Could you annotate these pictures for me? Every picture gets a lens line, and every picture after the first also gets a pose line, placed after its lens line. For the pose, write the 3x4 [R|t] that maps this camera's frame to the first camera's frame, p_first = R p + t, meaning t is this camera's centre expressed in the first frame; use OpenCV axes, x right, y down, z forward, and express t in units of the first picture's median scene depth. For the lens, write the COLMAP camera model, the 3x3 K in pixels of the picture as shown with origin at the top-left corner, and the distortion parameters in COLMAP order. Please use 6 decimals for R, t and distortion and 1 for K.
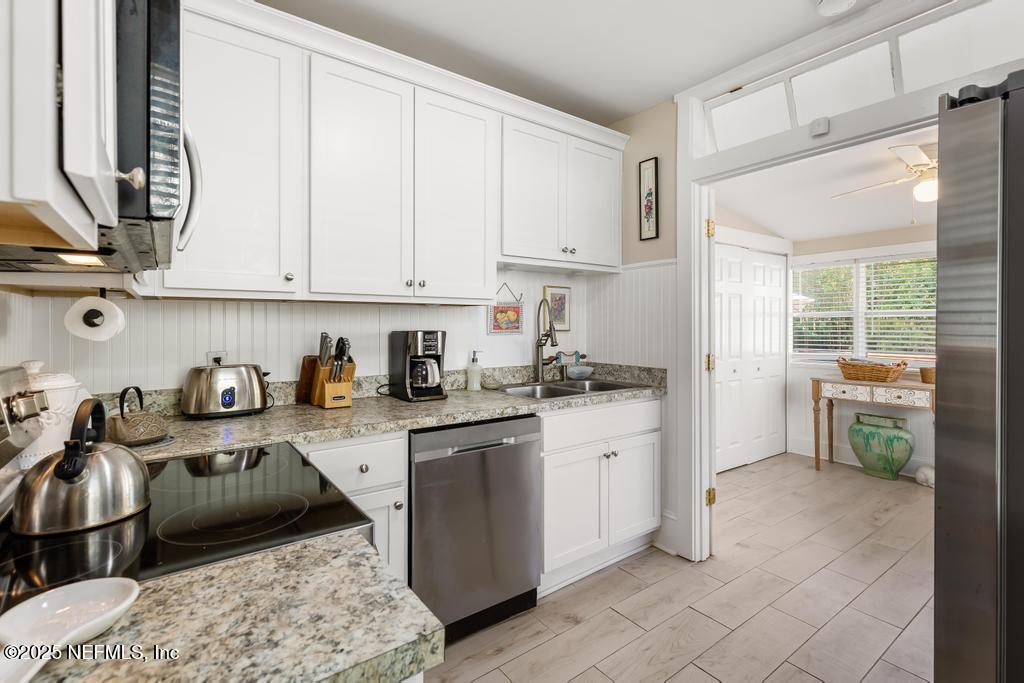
lens RADIAL K [[473.1, 0, 509.8], [0, 473.1, 321.6], [0, 0, 1]] dist [0.001140, 0.000028]
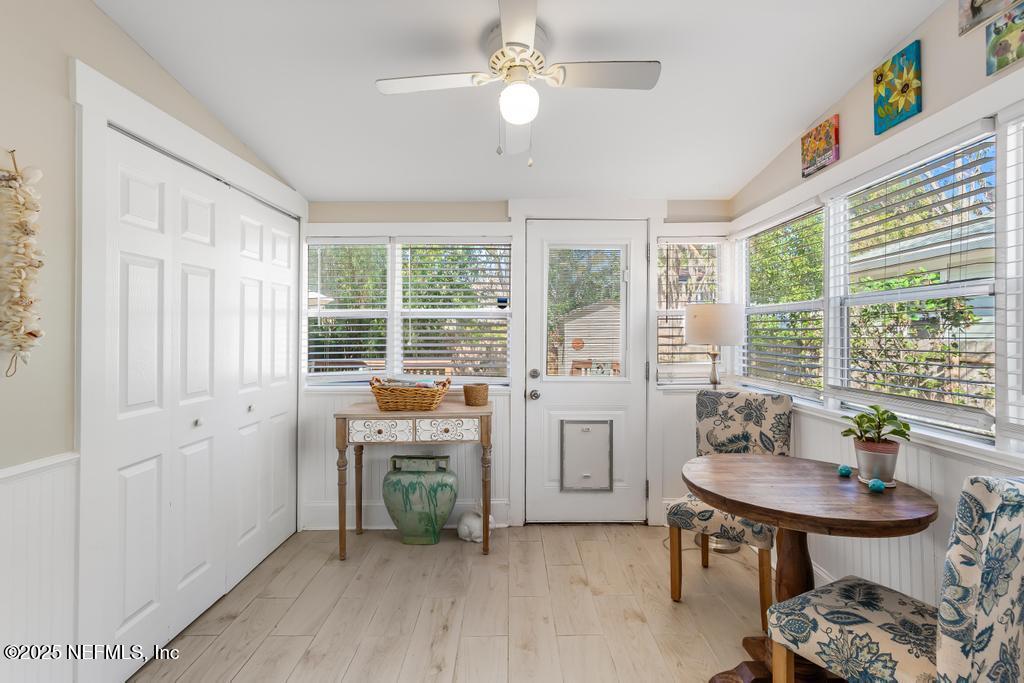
lens RADIAL K [[473.1, 0, 509.8], [0, 473.1, 321.6], [0, 0, 1]] dist [0.001140, 0.000028]
pose [[0.589887, 0.012949, 0.807382, 0.269475], [0.000450, 0.999866, -0.016365, 0.006919], [-0.807486, 0.010017, 0.589802, 0.446828]]
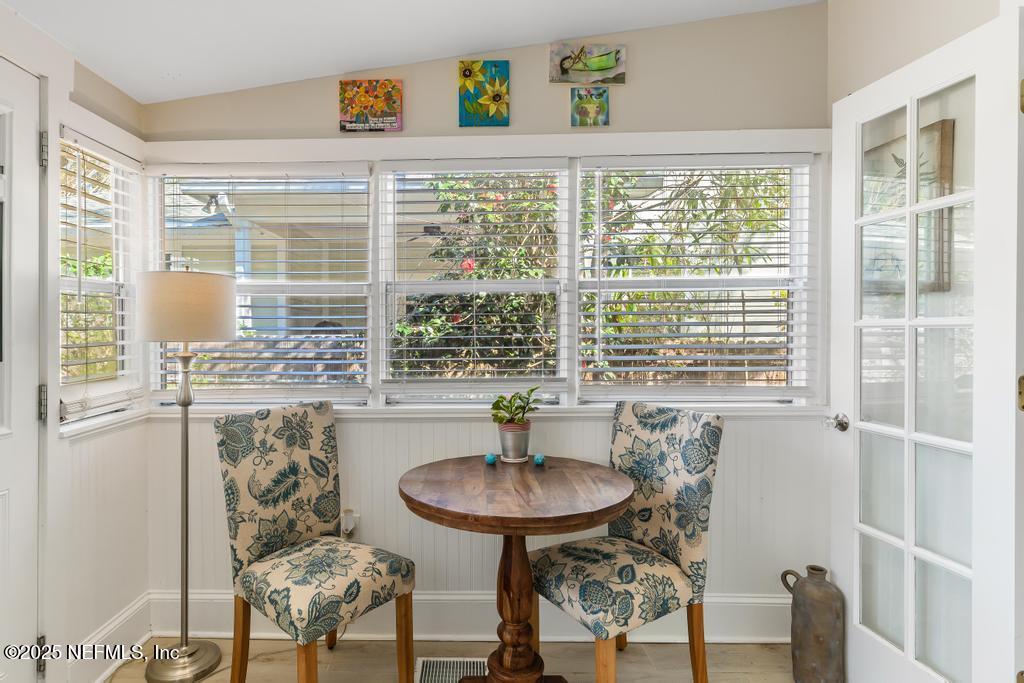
lens RADIAL K [[545.6, 0, 510.9], [0, 545.6, 329.7], [0, 0, 1]] dist [0.002012, 0.000030]
pose [[-0.797236, -0.006099, 0.603638, 0.510821], [-0.002080, 0.999971, 0.007357, 0.015922], [-0.603665, 0.004610, -0.797225, 0.879279]]
